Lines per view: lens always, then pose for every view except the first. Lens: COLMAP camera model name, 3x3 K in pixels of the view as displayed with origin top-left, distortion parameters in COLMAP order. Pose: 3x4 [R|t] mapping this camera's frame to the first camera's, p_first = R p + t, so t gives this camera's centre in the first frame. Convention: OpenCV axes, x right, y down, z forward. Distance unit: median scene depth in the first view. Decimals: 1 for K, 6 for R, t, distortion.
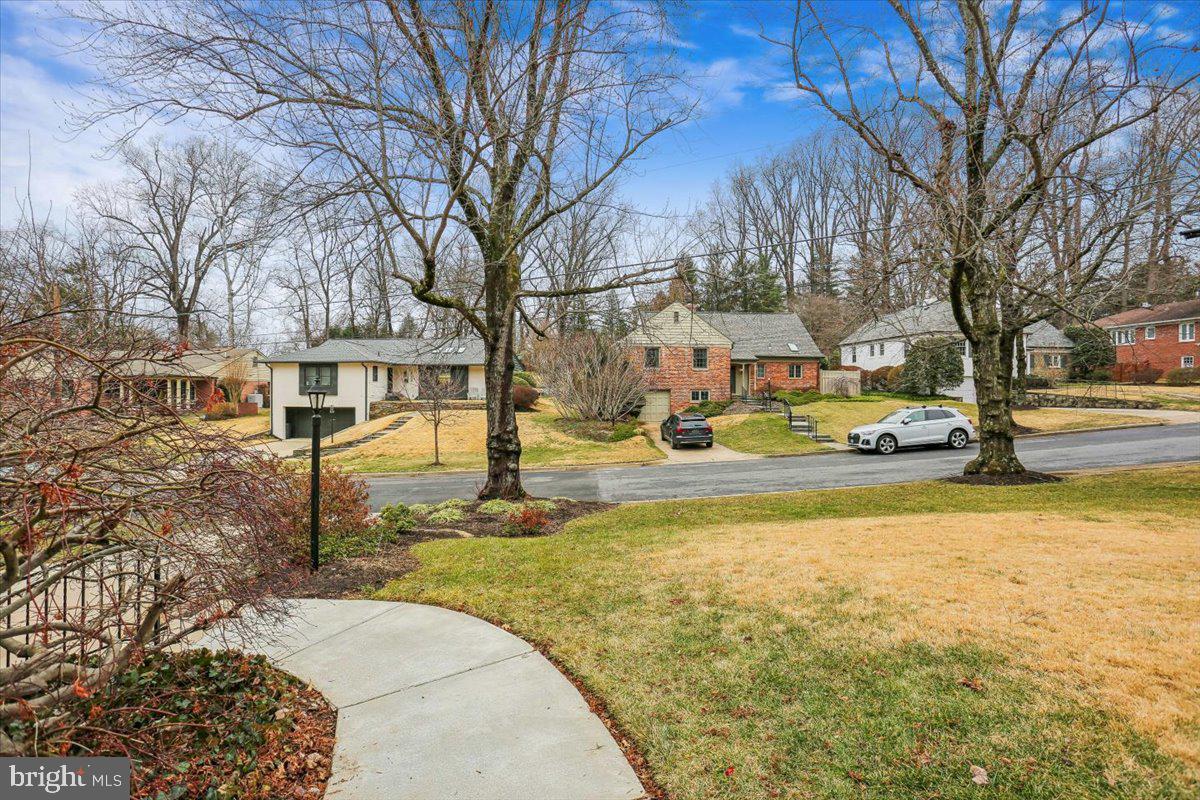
lens RADIAL K [[589.4, 0, 600.9], [0, 589.4, 390.3], [0, 0, 1]] dist [-0.074455, 0.035023]
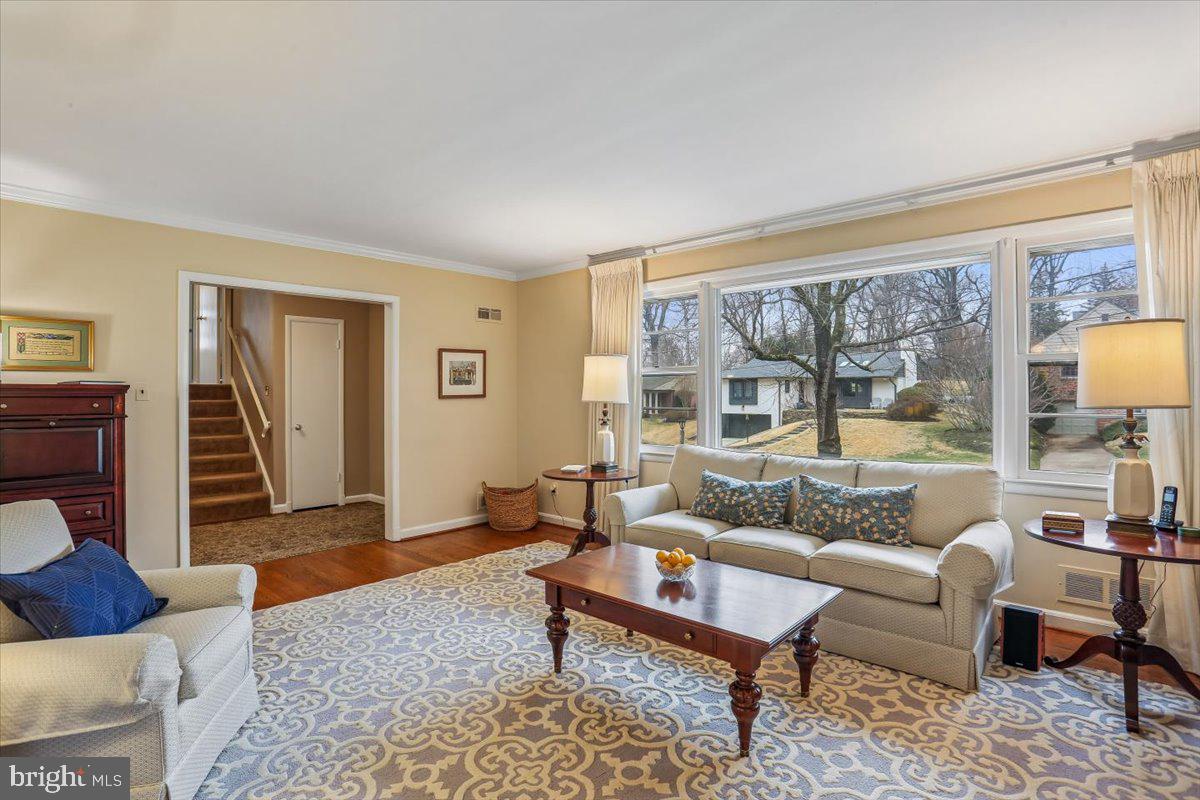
lens RADIAL K [[589.4, 0, 600.9], [0, 589.4, 390.3], [0, 0, 1]] dist [-0.074455, 0.035023]
pose [[0.747631, -0.008844, -0.664056, 0.128651], [0.006332, 0.999961, -0.006188, -0.016074], [0.664085, 0.000421, 0.747657, -0.159168]]
